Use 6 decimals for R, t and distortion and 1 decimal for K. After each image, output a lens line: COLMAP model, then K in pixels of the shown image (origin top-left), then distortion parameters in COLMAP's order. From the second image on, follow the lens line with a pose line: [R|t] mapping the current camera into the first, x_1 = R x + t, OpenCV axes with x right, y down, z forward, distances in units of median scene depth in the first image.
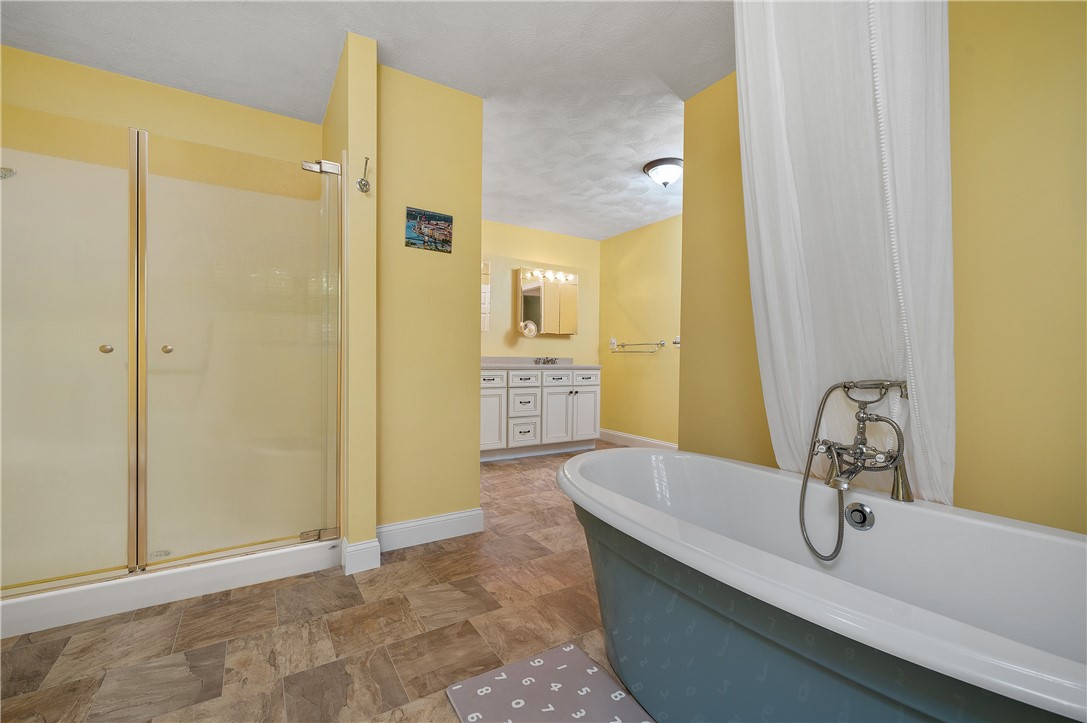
lens RADIAL K [[464.2, 0, 533.5], [0, 464.2, 353.8], [0, 0, 1]] dist [-0.003425, -0.000408]
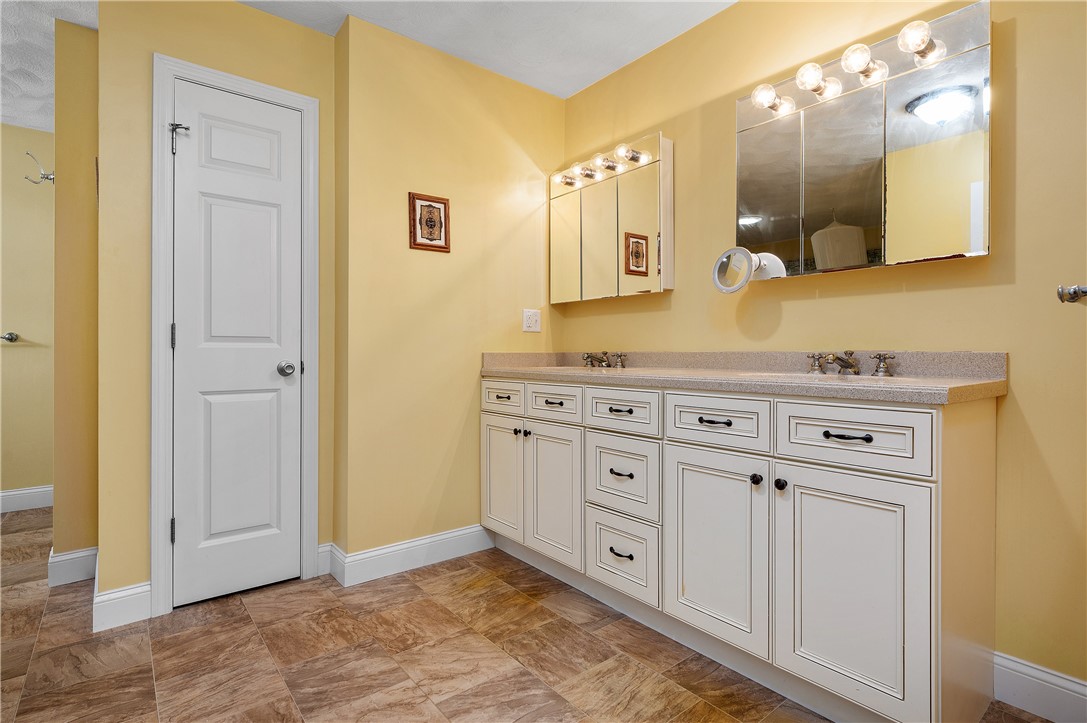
lens RADIAL K [[537.3, 0, 541.2], [0, 537.3, 363.0], [0, 0, 1]] dist [0.003154, -0.000907]
pose [[0.133130, 0.001329, -0.991098, 0.429749], [-0.003938, 0.999992, 0.000812, 0.019271], [0.991091, 0.003795, 0.133134, 0.966083]]
